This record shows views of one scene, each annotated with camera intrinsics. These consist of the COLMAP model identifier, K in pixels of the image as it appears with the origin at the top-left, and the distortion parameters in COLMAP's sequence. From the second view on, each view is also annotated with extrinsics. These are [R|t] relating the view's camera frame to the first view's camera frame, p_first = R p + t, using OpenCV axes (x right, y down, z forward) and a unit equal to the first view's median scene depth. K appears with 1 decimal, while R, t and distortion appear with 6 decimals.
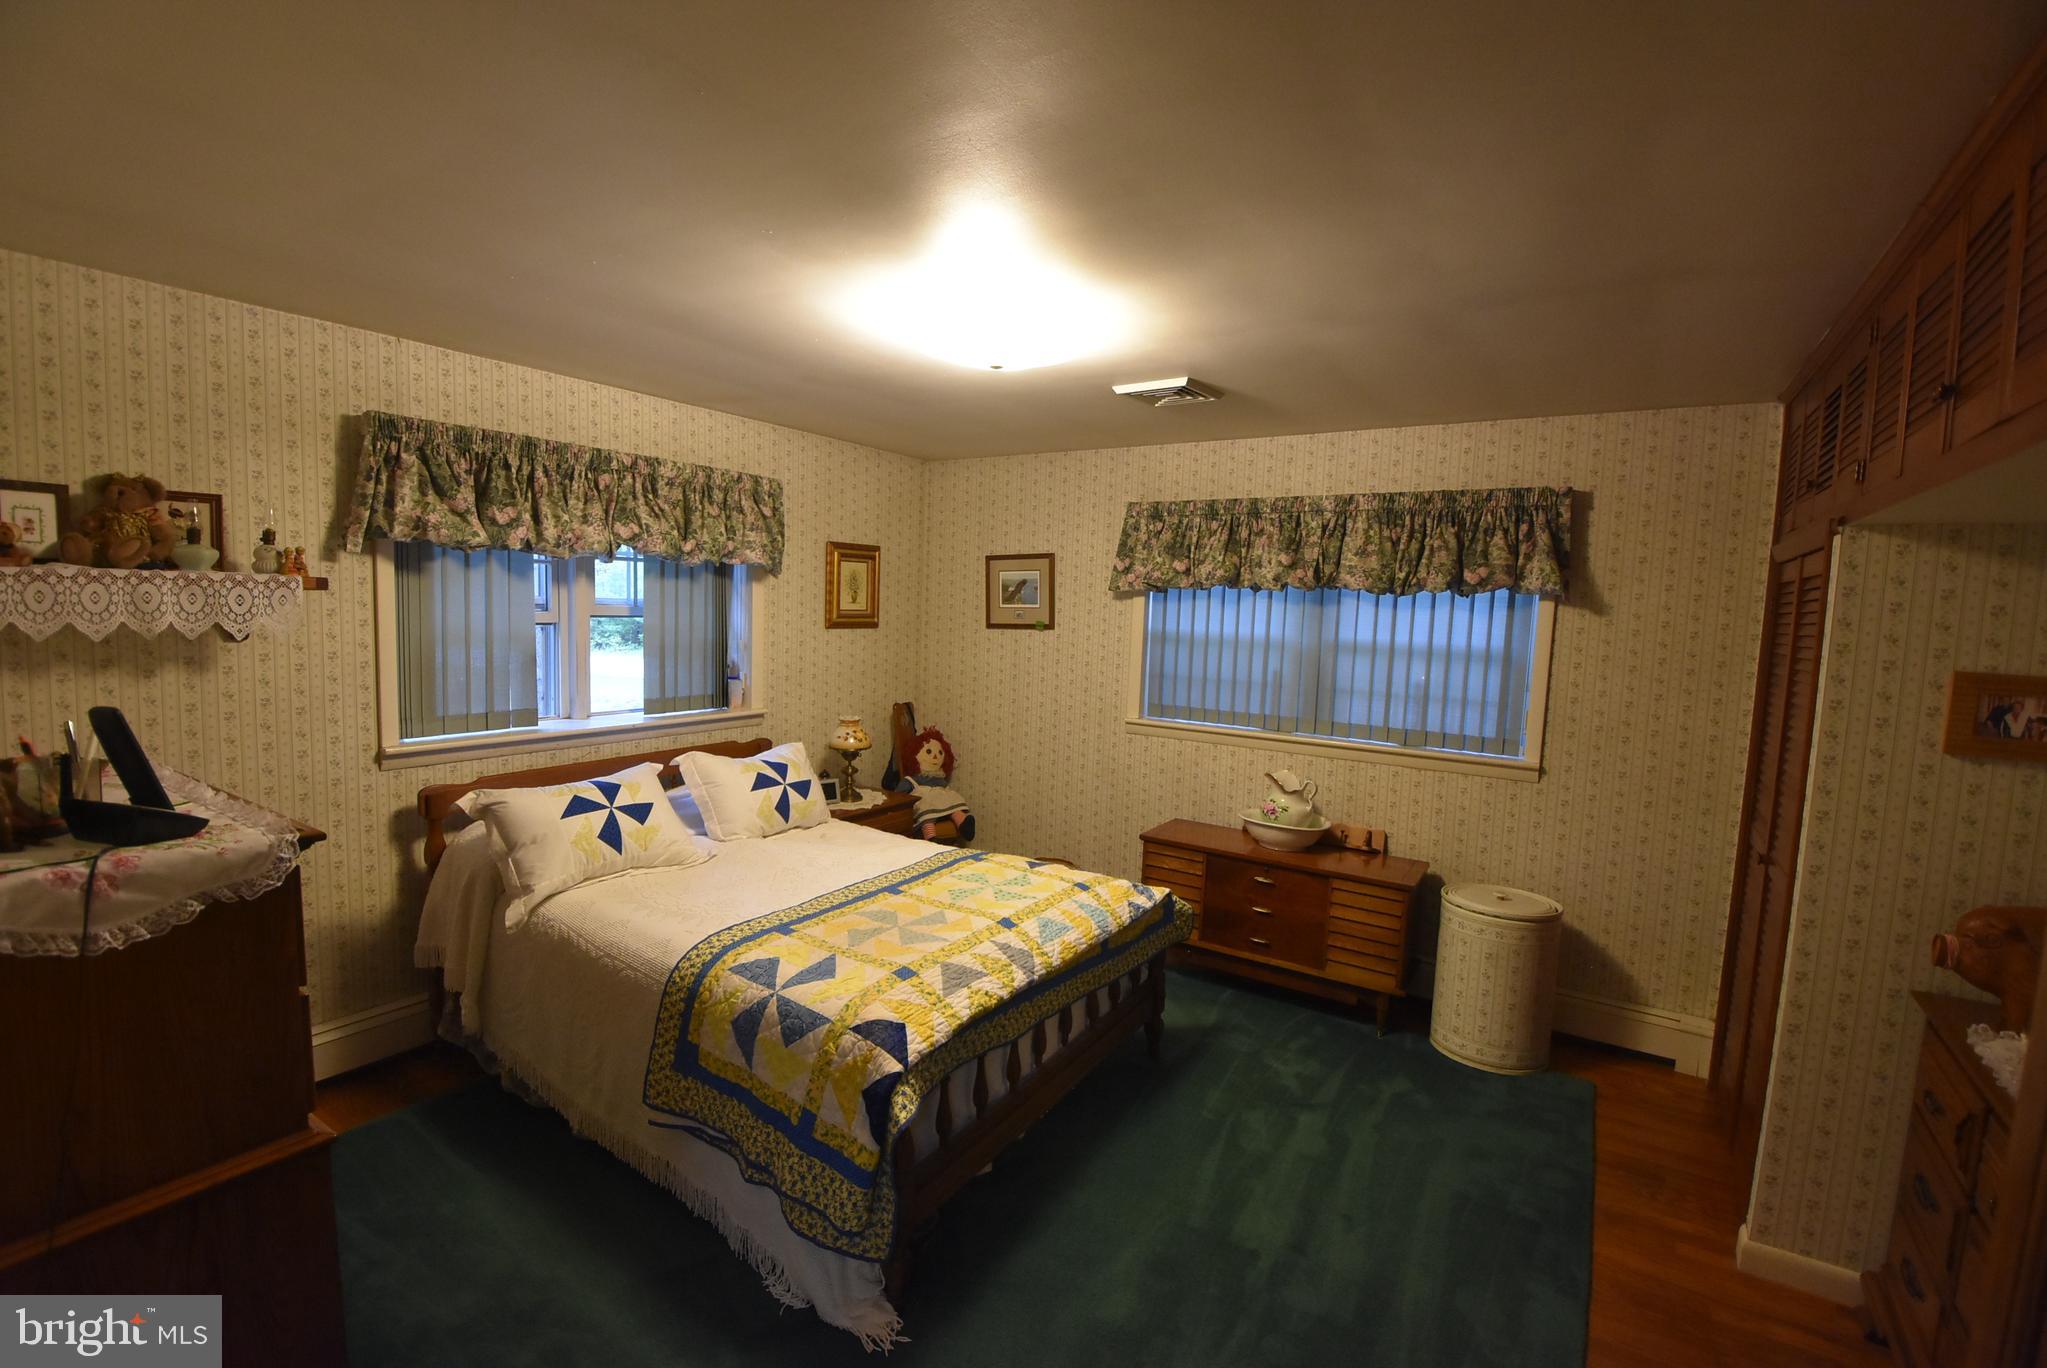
lens RADIAL K [[905.2, 0, 1024.0], [0, 905.2, 699.3], [0, 0, 1]] dist [0.007330, -0.014704]
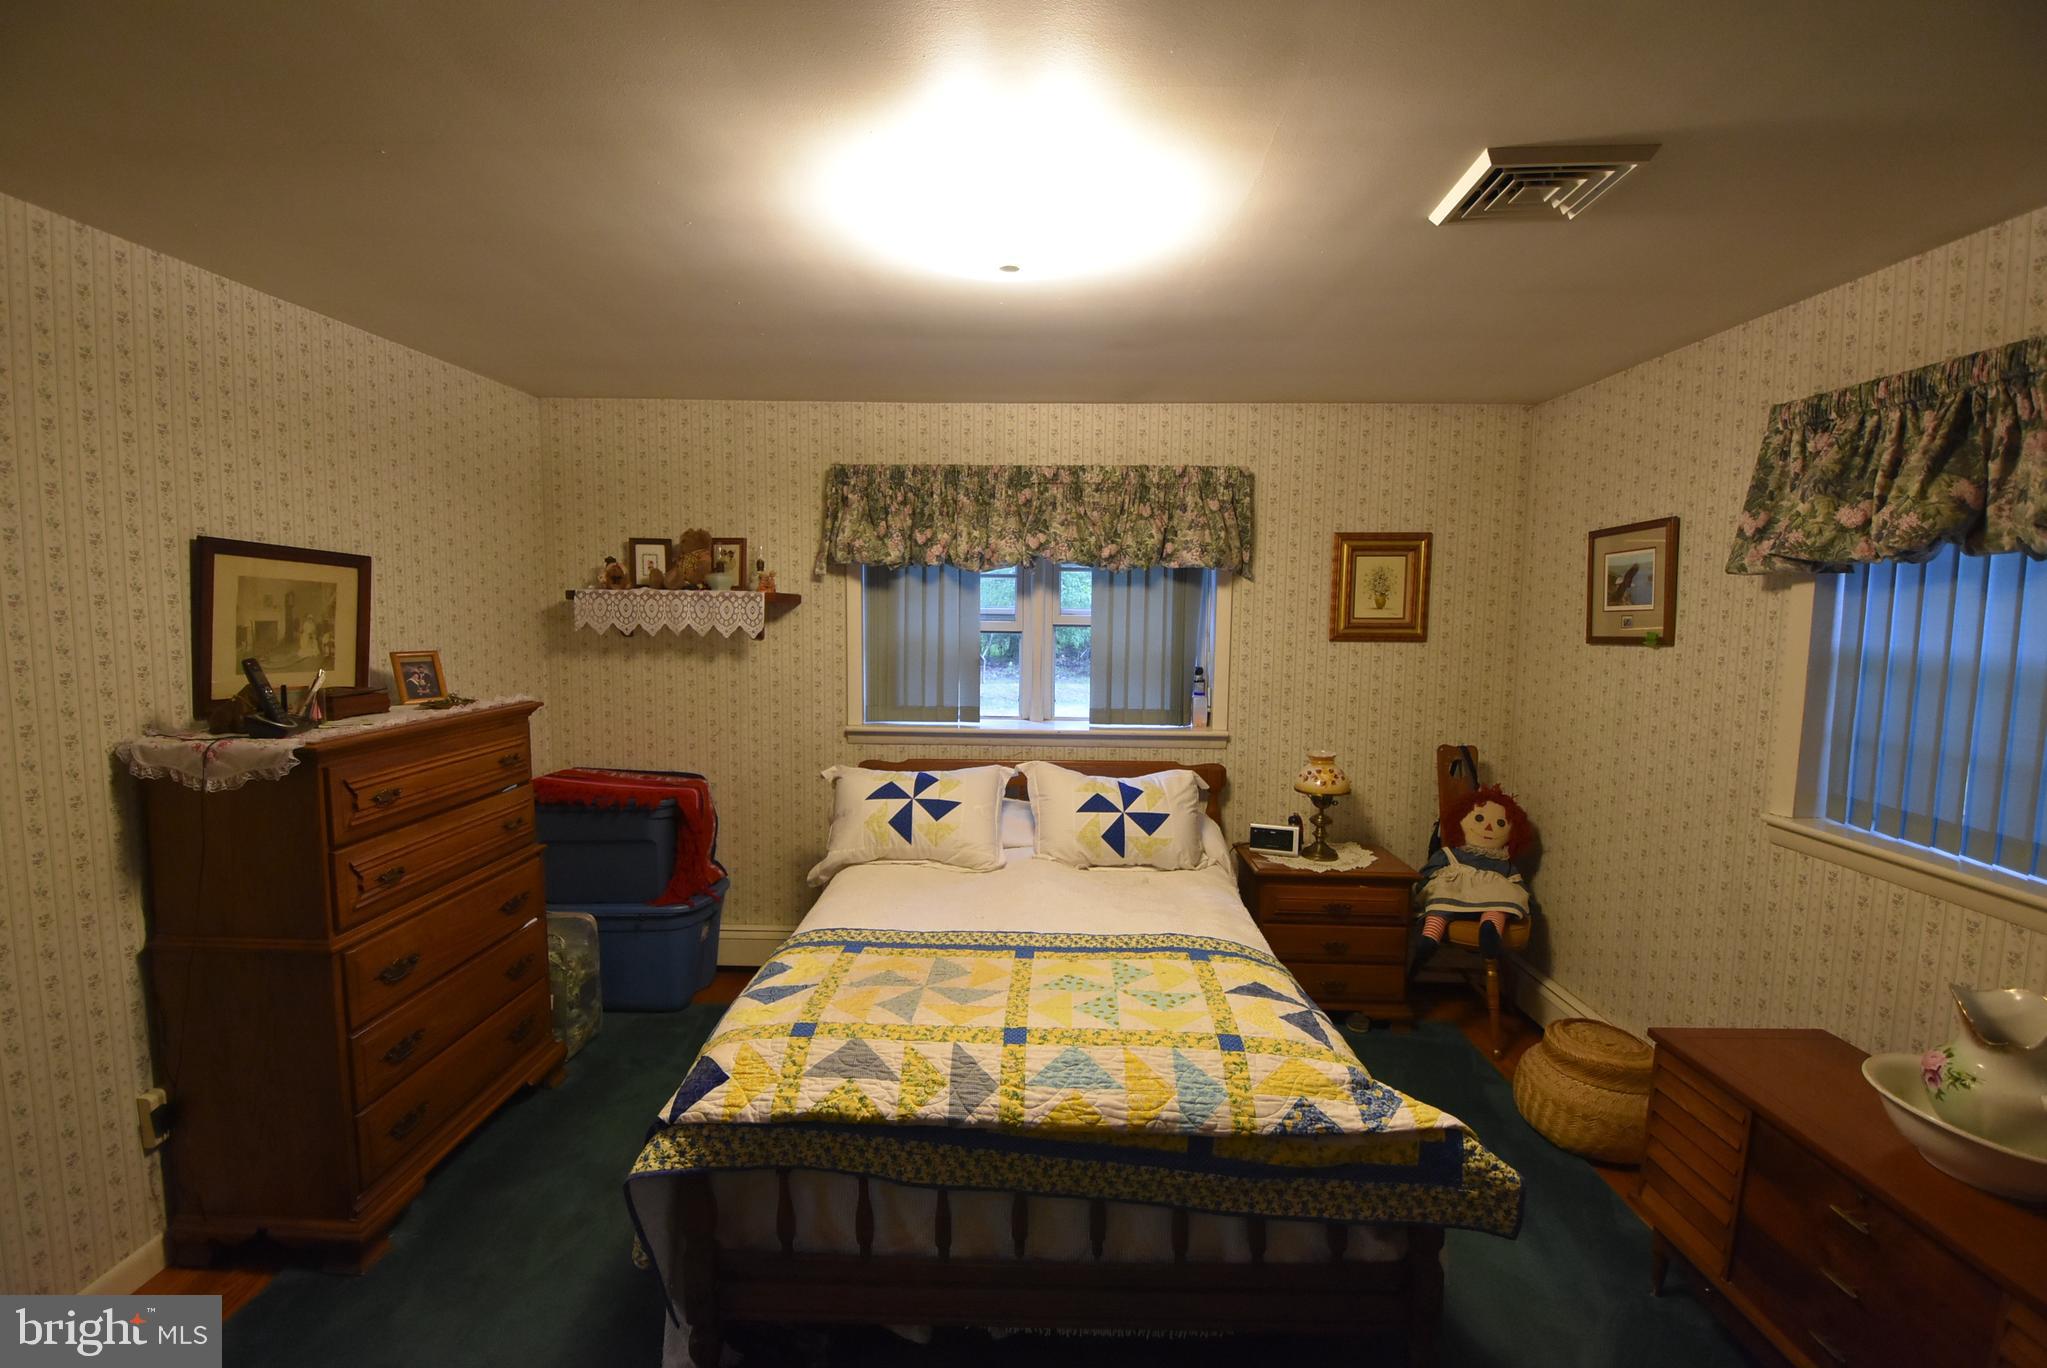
lens RADIAL K [[905.2, 0, 1010.9], [0, 905.2, 694.0], [0, 0, 1]] dist [0.007330, -0.014704]
pose [[0.518328, 0.056885, -0.853288, 0.432189], [-0.084819, 0.996285, 0.014896, -0.025298], [0.850965, 0.064654, 0.521228, 0.450170]]
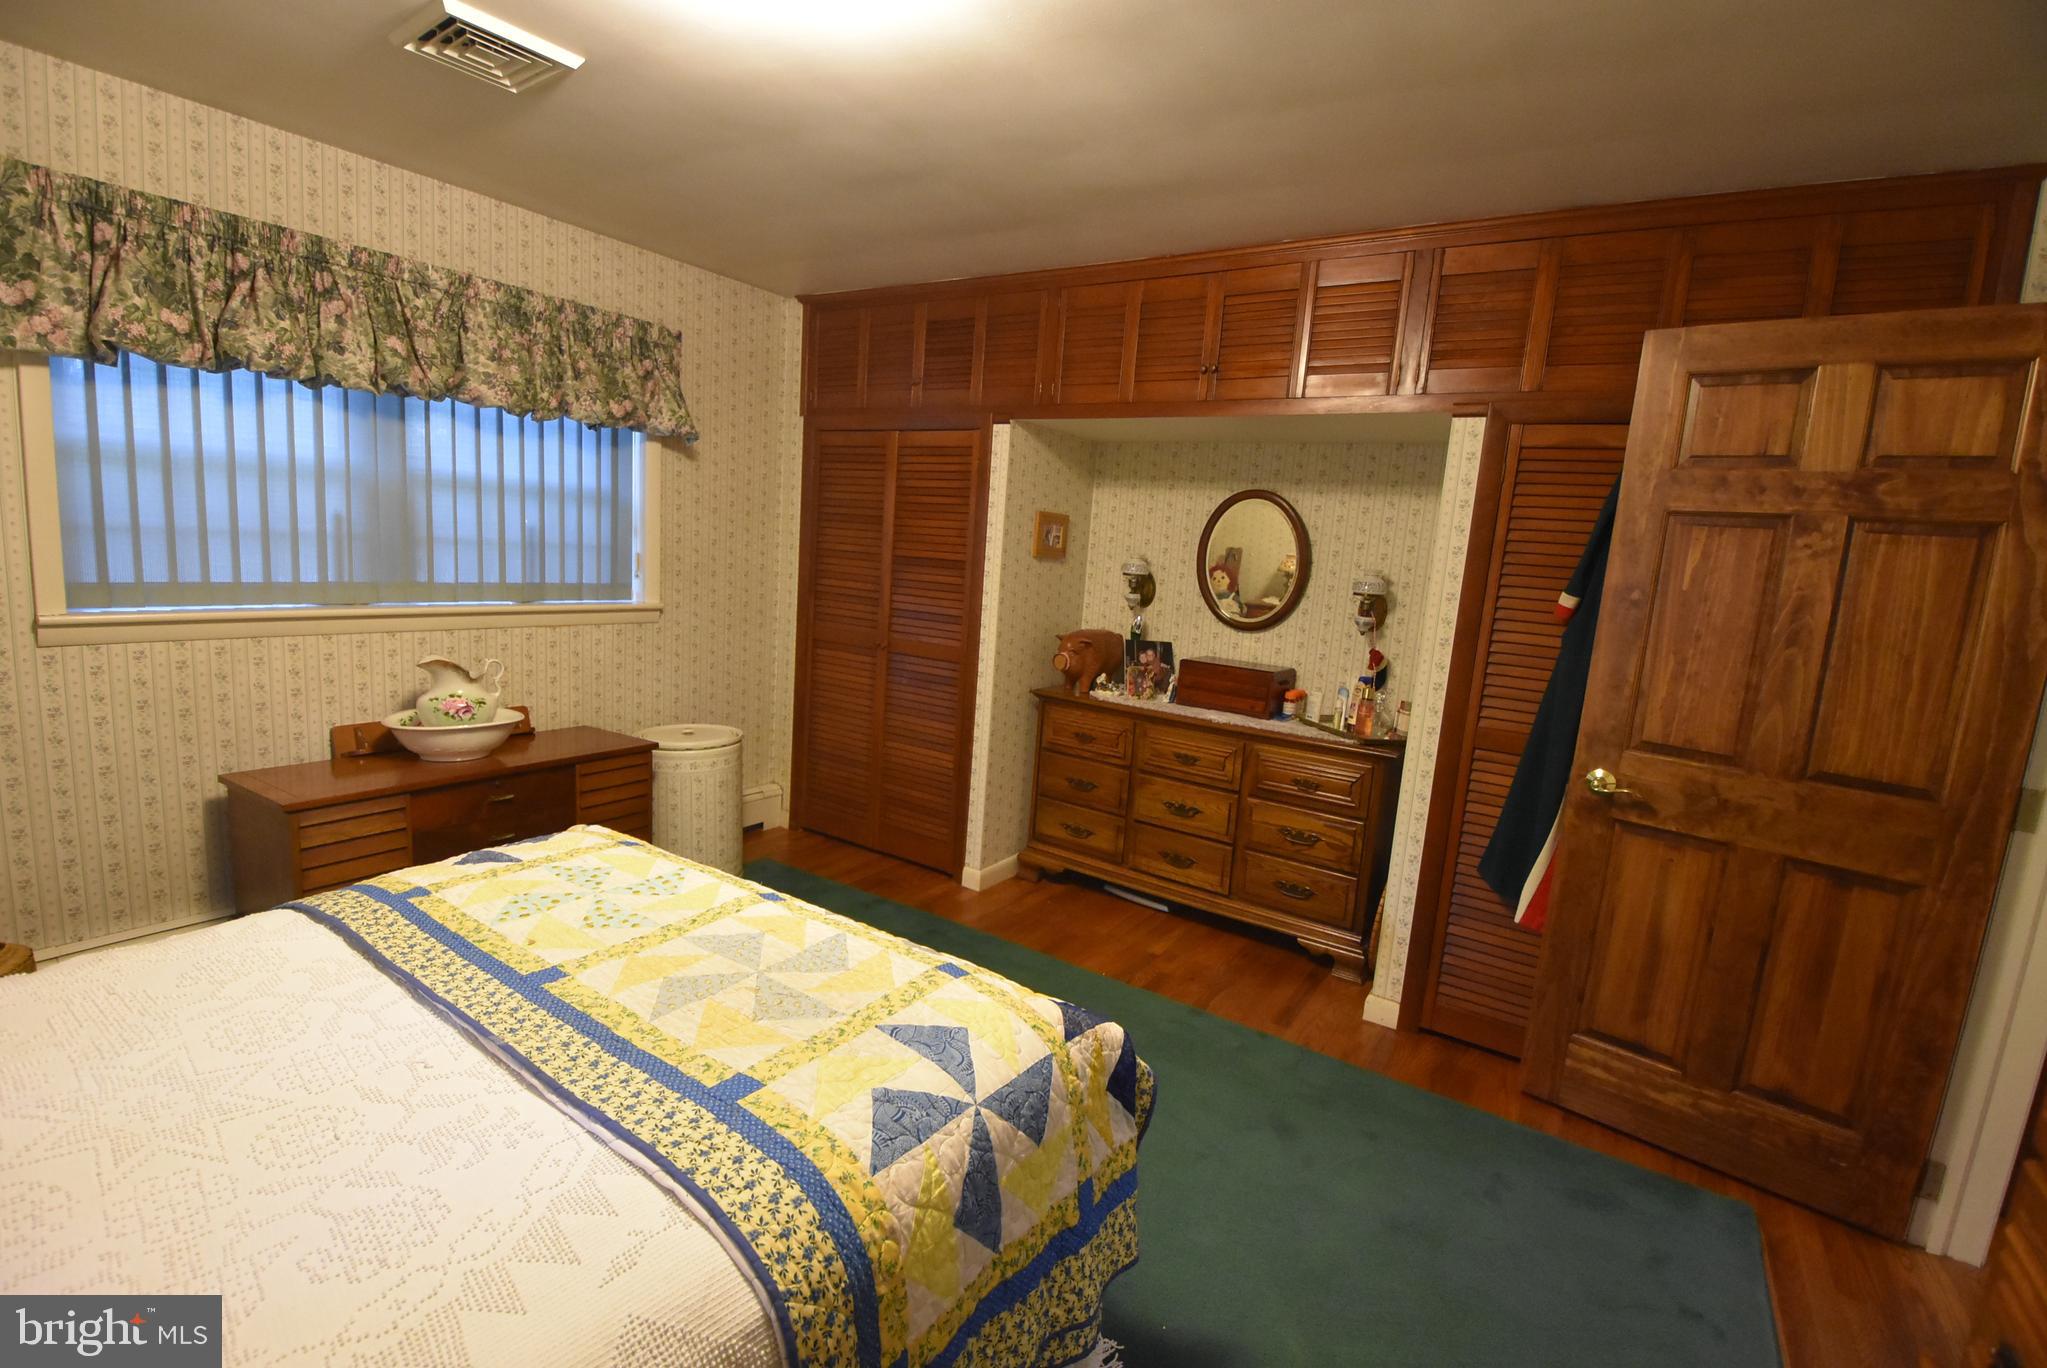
lens RADIAL K [[905.2, 0, 1018.3], [0, 905.2, 688.4], [0, 0, 1]] dist [0.007330, -0.014704]
pose [[0.010288, -0.195078, 0.980734, -0.479432], [0.037648, 0.980166, 0.194570, -0.020154], [-0.999238, 0.034921, 0.017428, 0.597672]]
